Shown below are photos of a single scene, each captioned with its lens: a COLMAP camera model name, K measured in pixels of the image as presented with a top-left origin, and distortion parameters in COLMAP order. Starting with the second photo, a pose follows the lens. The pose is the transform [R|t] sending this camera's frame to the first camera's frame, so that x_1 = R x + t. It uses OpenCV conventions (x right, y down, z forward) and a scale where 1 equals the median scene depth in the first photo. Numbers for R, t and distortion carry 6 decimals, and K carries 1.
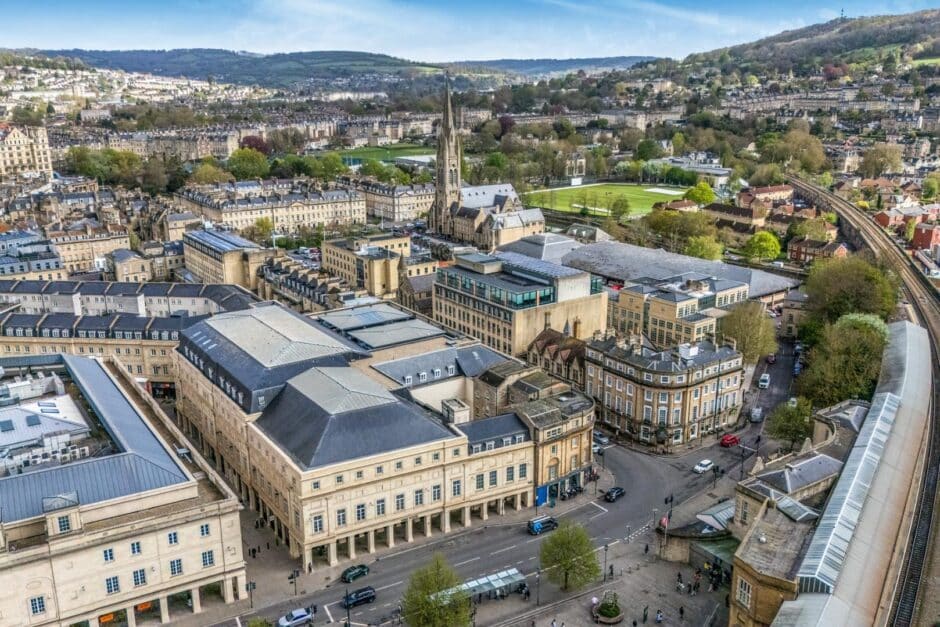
lens RADIAL K [[813.1, 0, 470.0], [0, 813.1, 313.5], [0, 0, 1]] dist [0.091369, -0.100567]
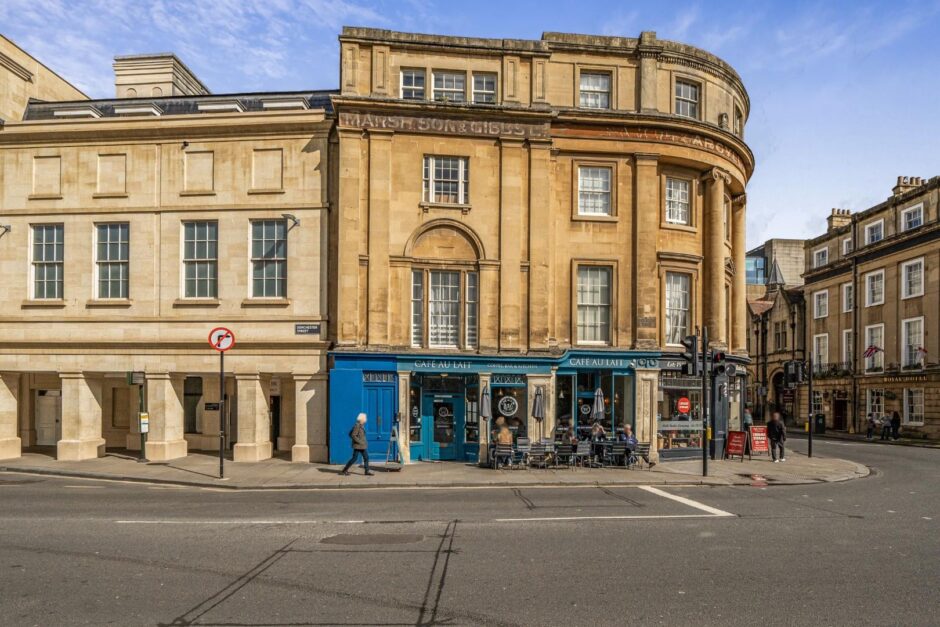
lens RADIAL K [[517.1, 0, 470.7], [0, 517.1, 401.2], [0, 0, 1]] dist [-0.001273, 0.000044]
pose [[0.846494, 0.009281, -0.532317, 0.092677], [-0.157912, 0.959232, -0.234387, 0.131522], [0.508441, 0.282466, 0.813450, 0.491210]]
